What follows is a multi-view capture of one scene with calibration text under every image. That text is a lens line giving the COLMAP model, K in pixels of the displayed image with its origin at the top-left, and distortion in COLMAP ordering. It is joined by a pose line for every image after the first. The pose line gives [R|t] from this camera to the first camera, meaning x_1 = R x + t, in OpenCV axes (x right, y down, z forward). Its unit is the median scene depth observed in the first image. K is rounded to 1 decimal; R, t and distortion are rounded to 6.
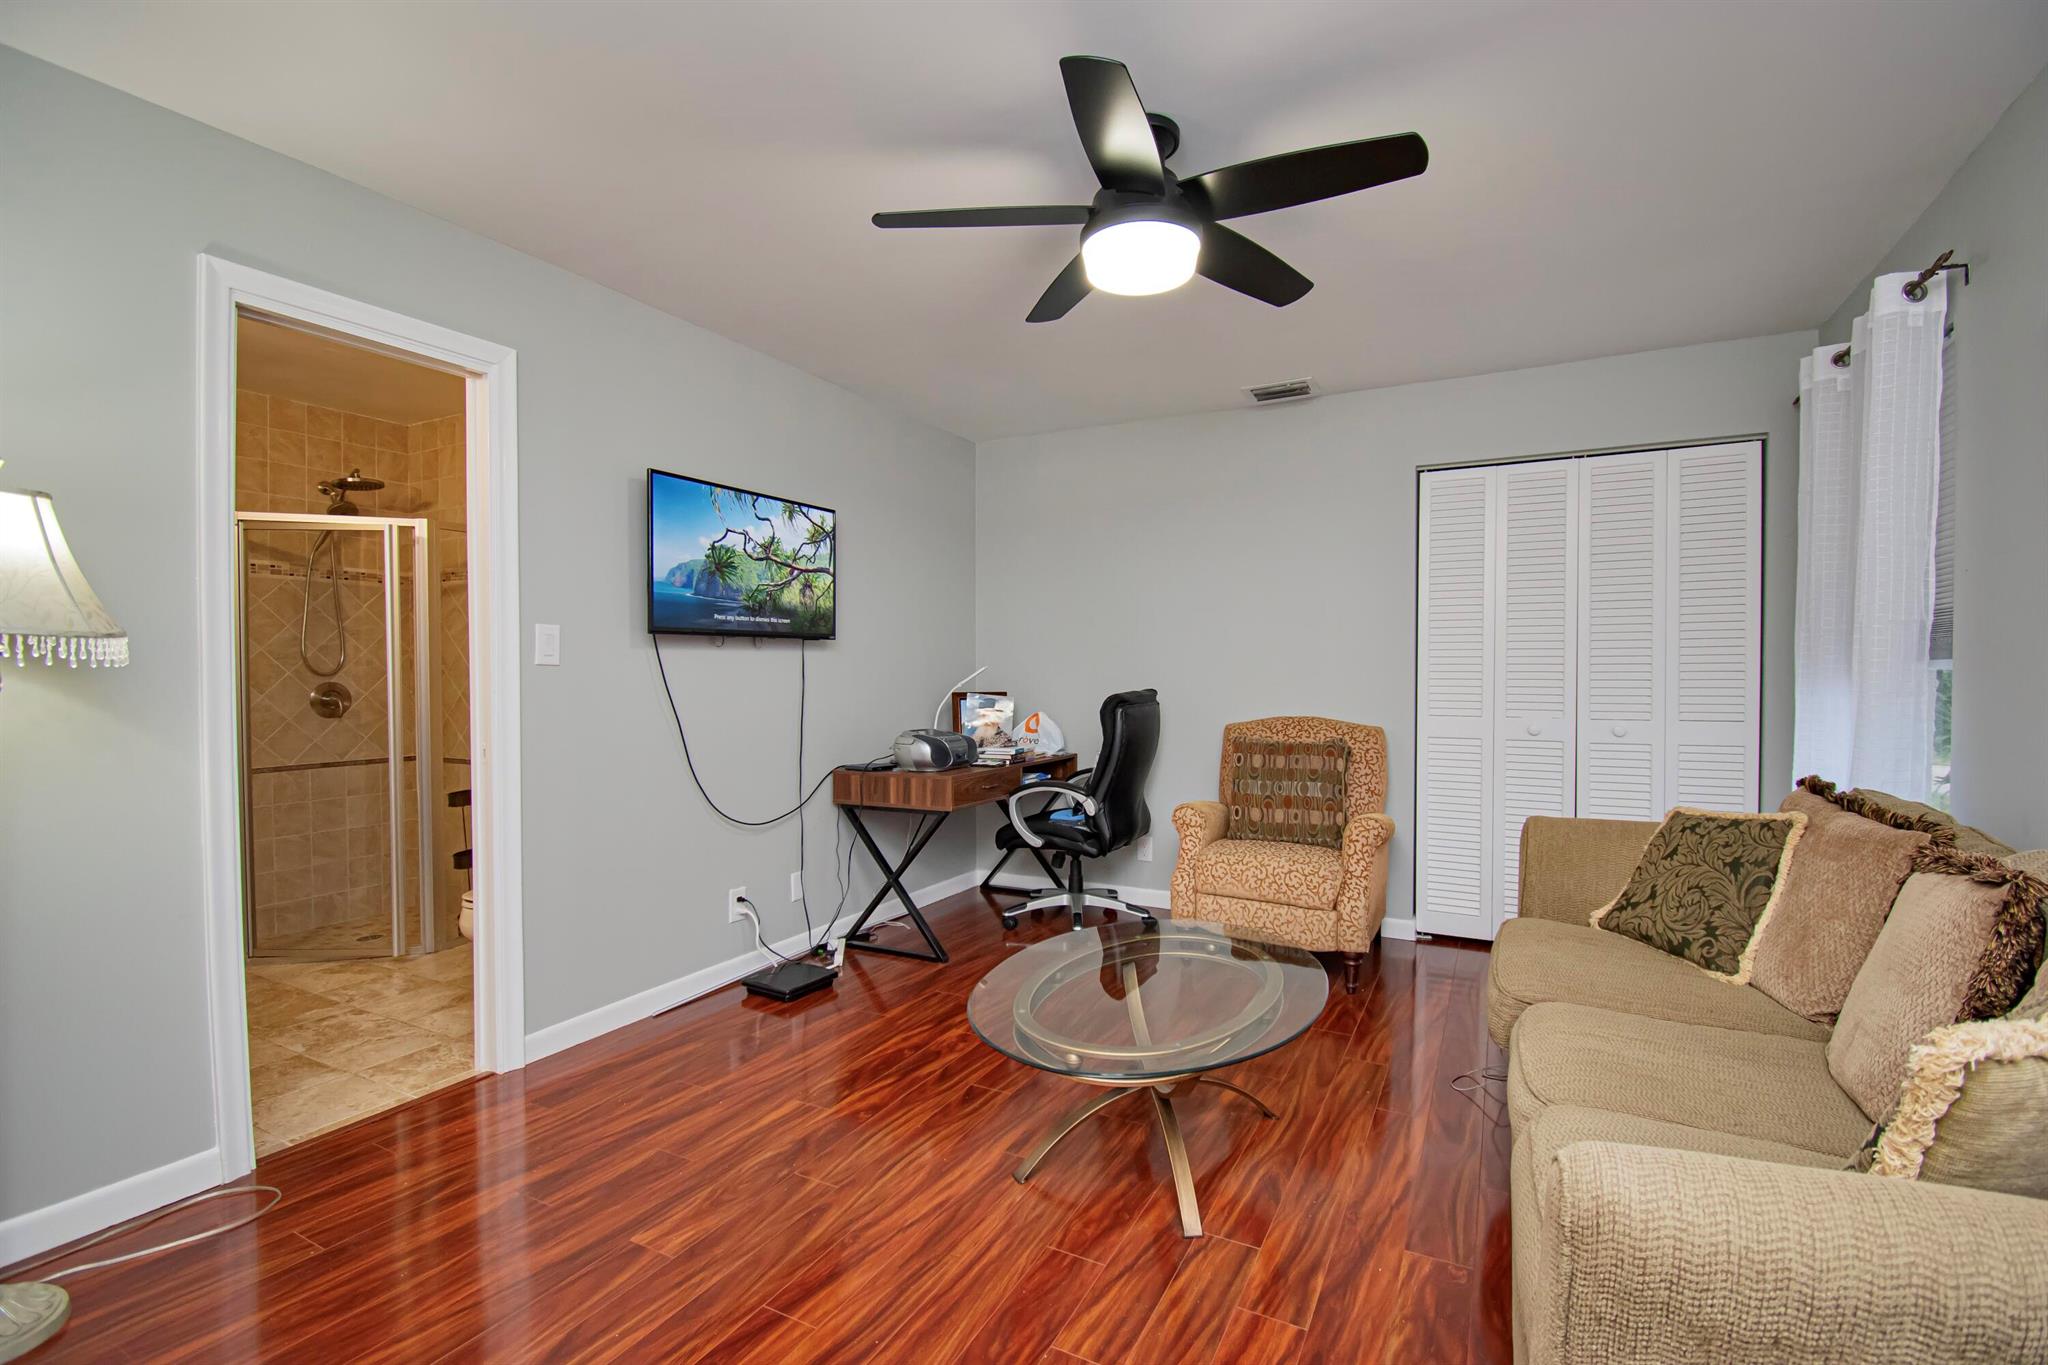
lens RADIAL K [[923.4, 0, 1039.6], [0, 923.4, 682.2], [0, 0, 1]] dist [0.011749, -0.020692]
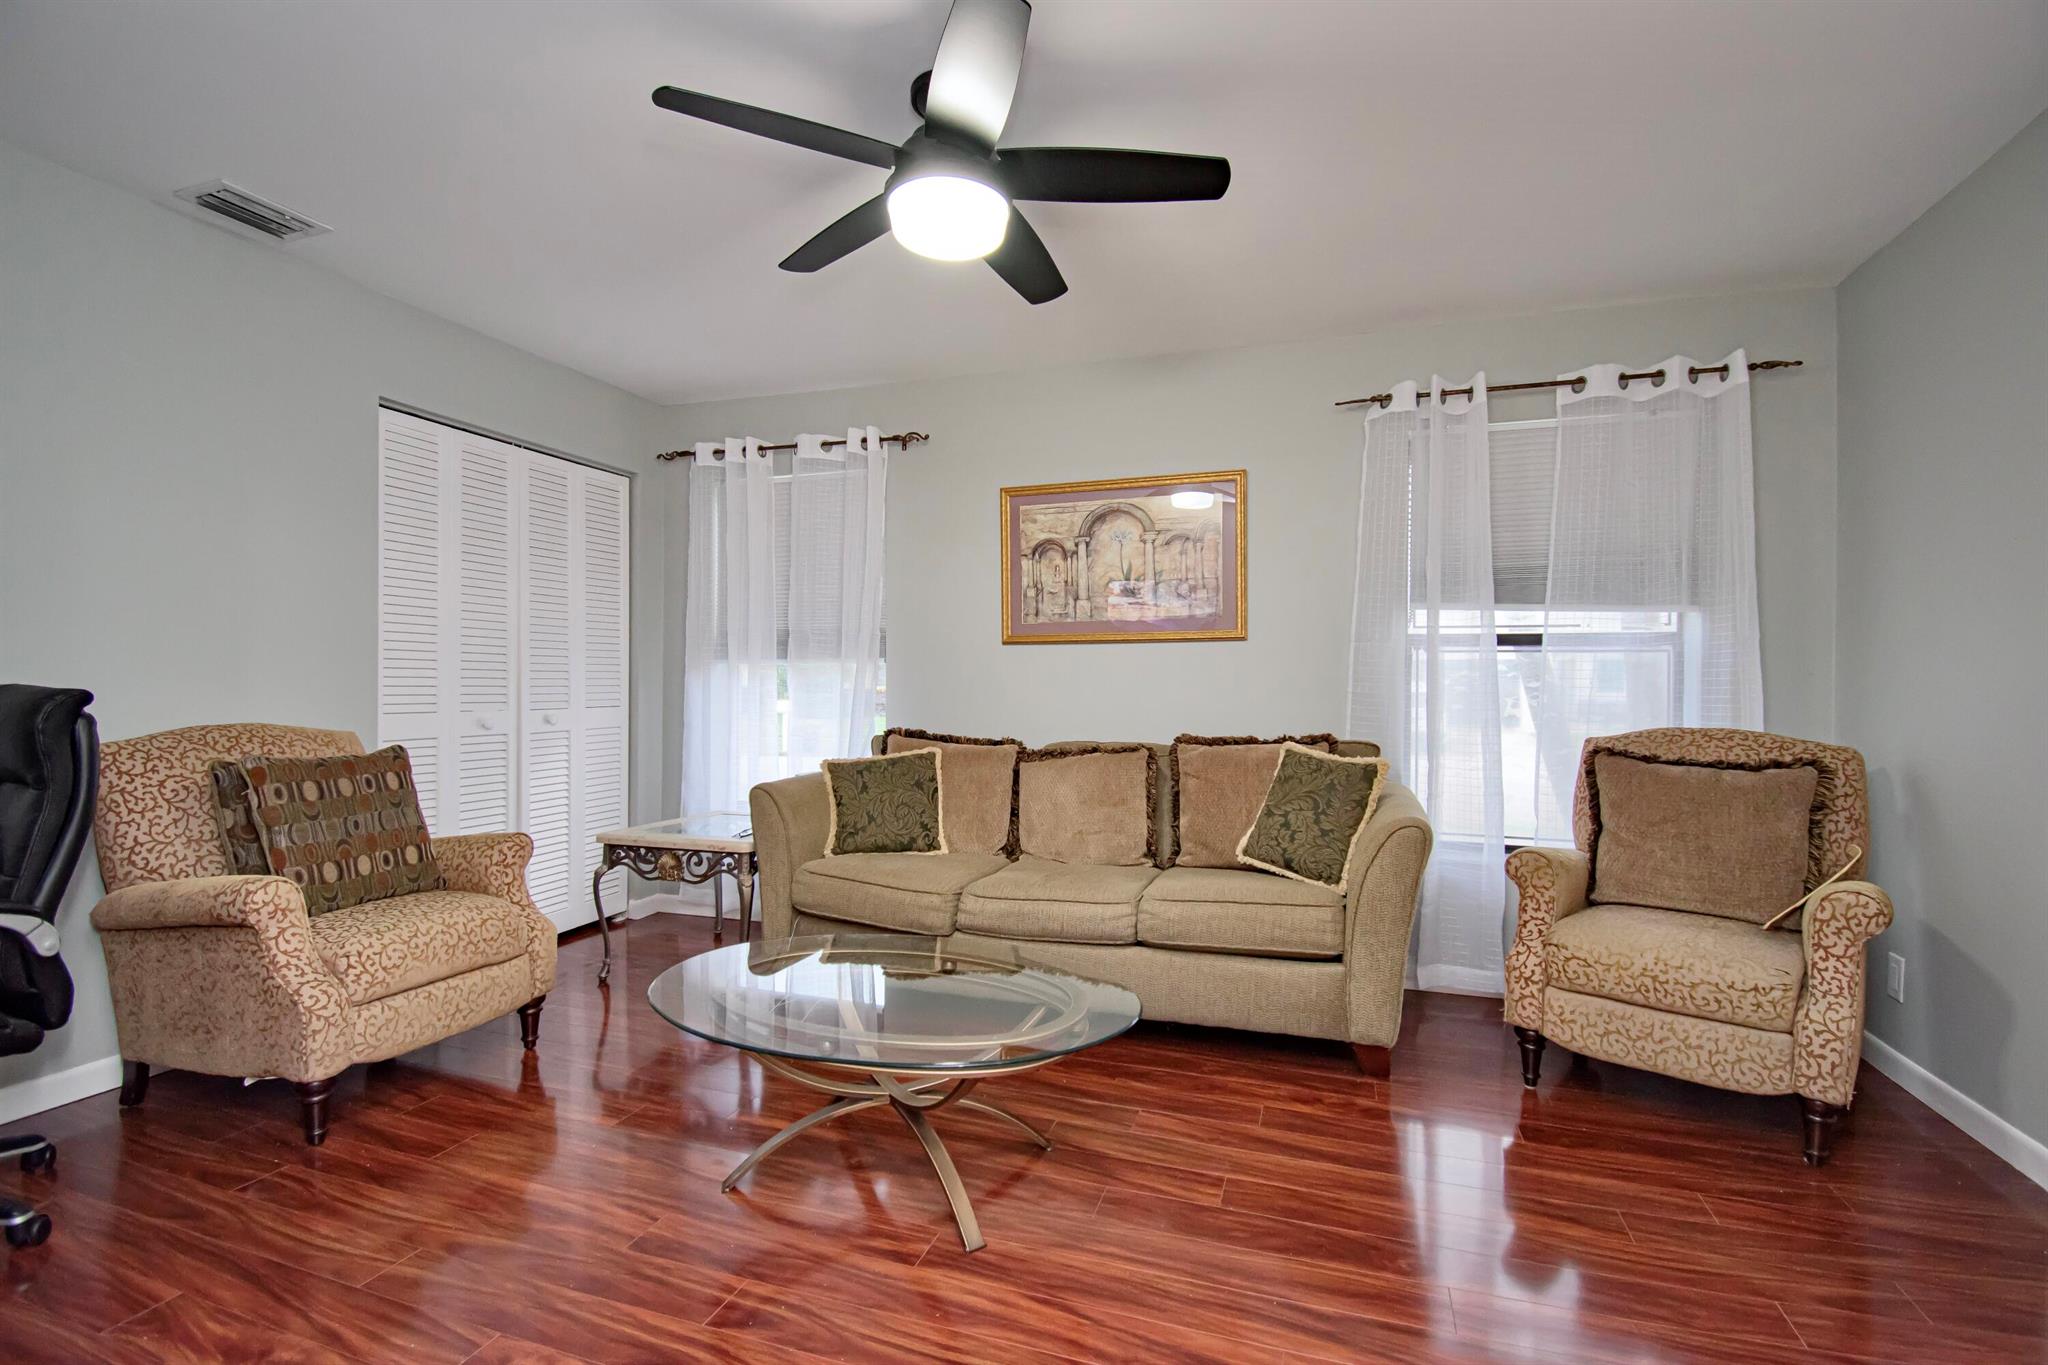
lens RADIAL K [[923.4, 0, 1039.6], [0, 923.4, 682.2], [0, 0, 1]] dist [0.011749, -0.020692]
pose [[-0.180488, -0.000718, 0.983577, -0.544985], [0.006411, 0.999978, 0.001906, 0.012894], [-0.983556, 0.006650, -0.180479, 0.692693]]
